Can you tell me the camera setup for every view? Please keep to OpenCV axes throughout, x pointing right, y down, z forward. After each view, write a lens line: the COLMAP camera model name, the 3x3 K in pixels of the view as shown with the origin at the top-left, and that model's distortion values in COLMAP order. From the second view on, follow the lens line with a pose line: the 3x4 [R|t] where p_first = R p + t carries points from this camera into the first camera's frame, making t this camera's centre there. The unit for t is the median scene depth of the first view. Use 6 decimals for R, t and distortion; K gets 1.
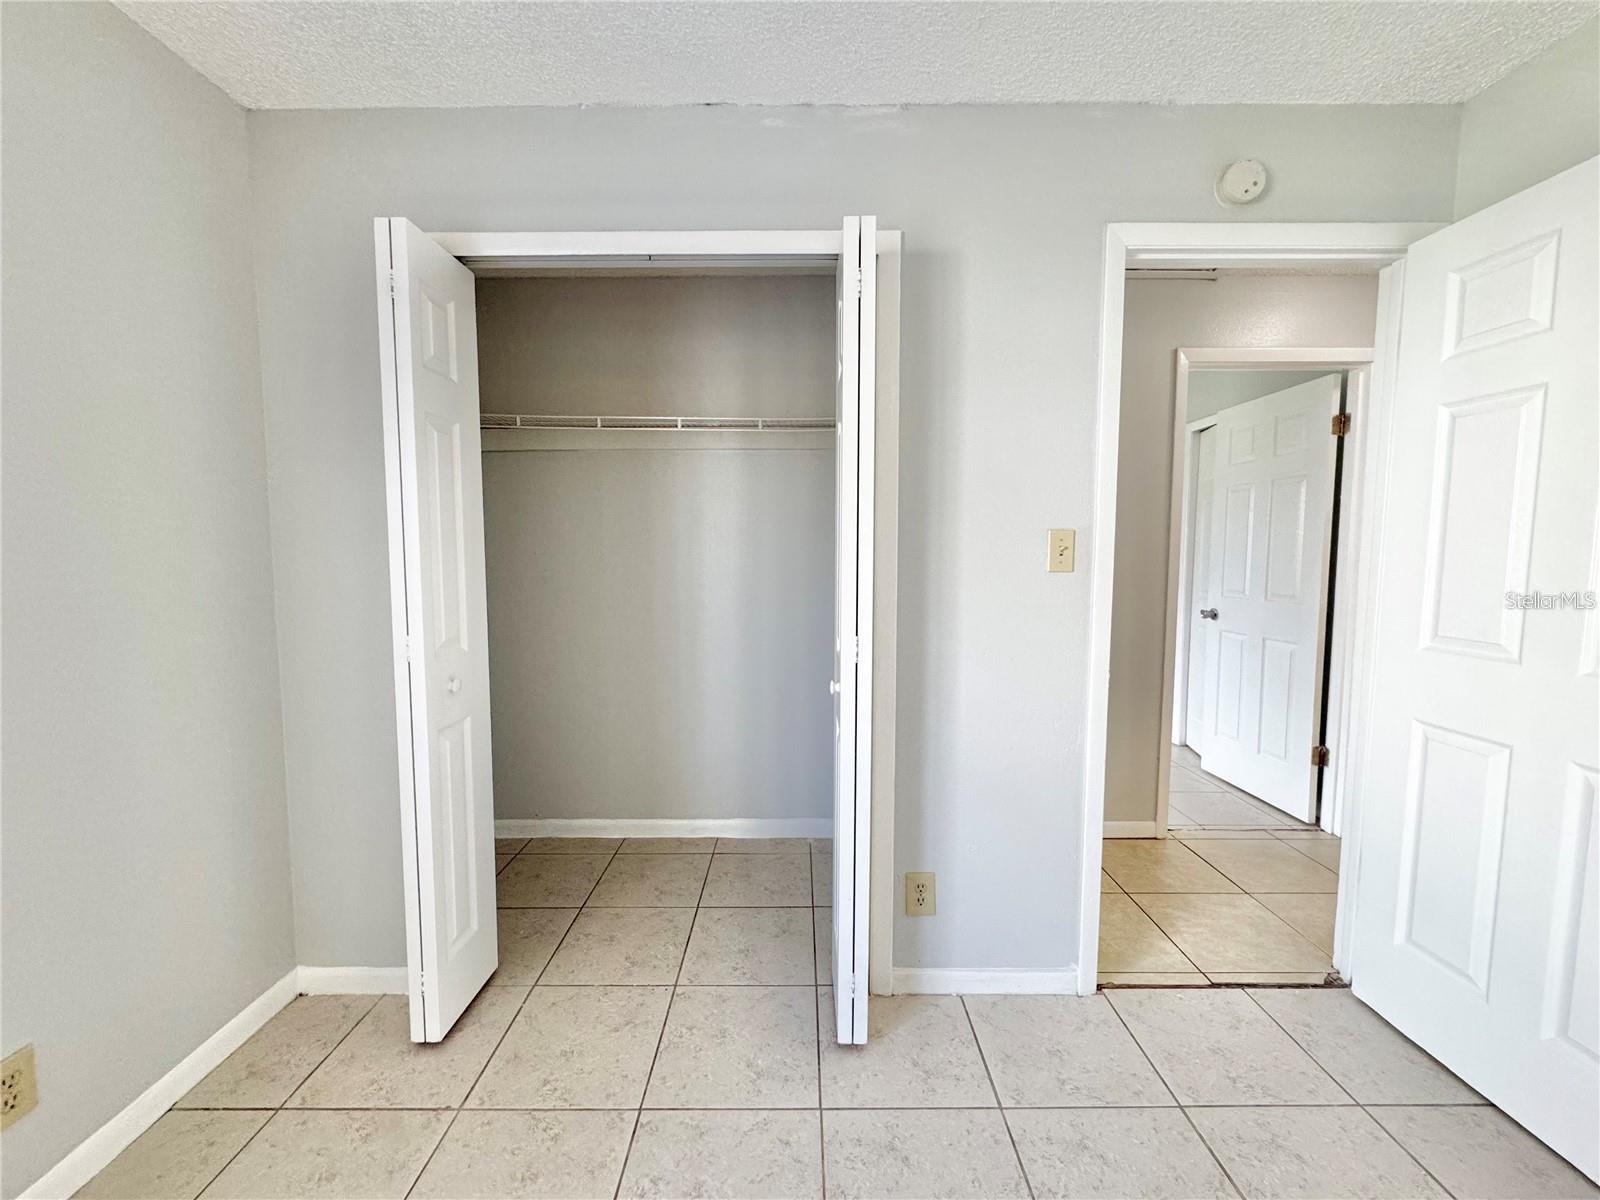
lens RADIAL K [[634.3, 0, 803.4], [0, 634.3, 597.2], [0, 0, 1]] dist [-0.000140, 0.000255]
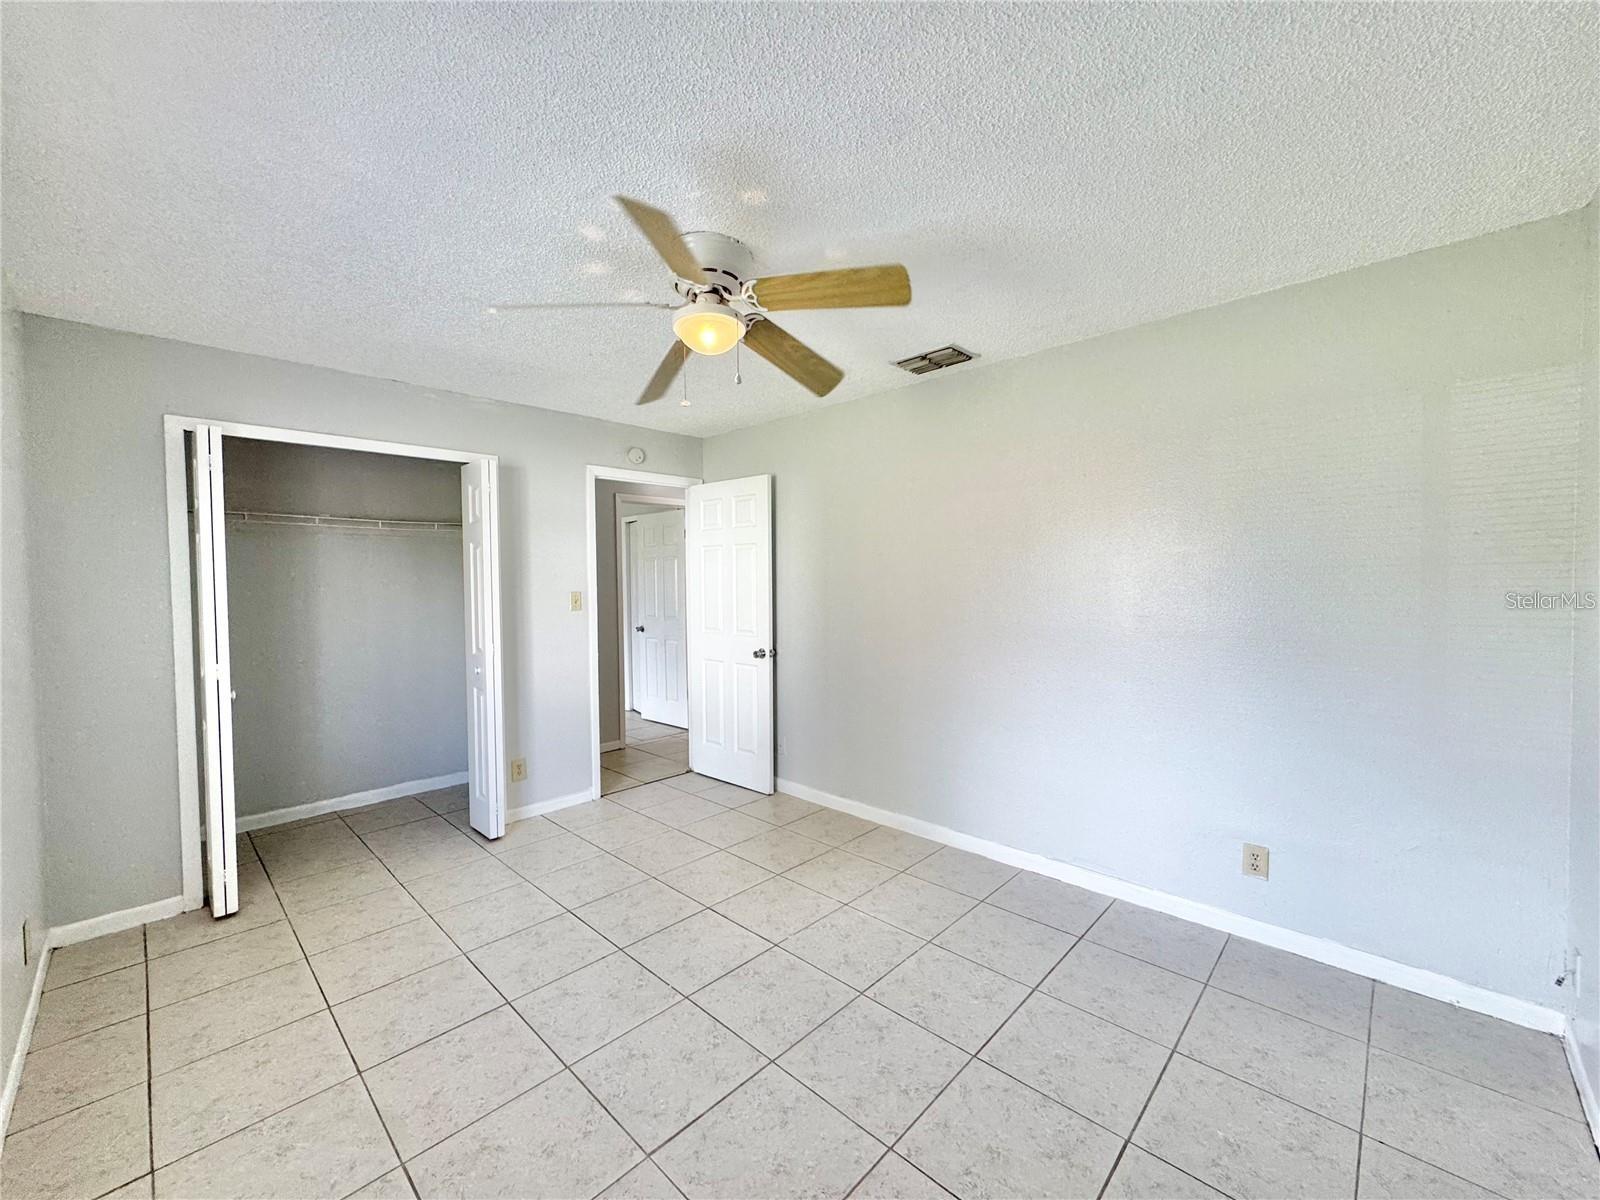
lens RADIAL K [[634.3, 0, 803.8], [0, 634.3, 600.2], [0, 0, 1]] dist [-0.000140, 0.000255]
pose [[0.688214, -0.031253, 0.724835, -0.646760], [0.065010, 0.997709, -0.018708, 0.019319], [-0.722589, 0.059997, 0.688669, -1.100476]]
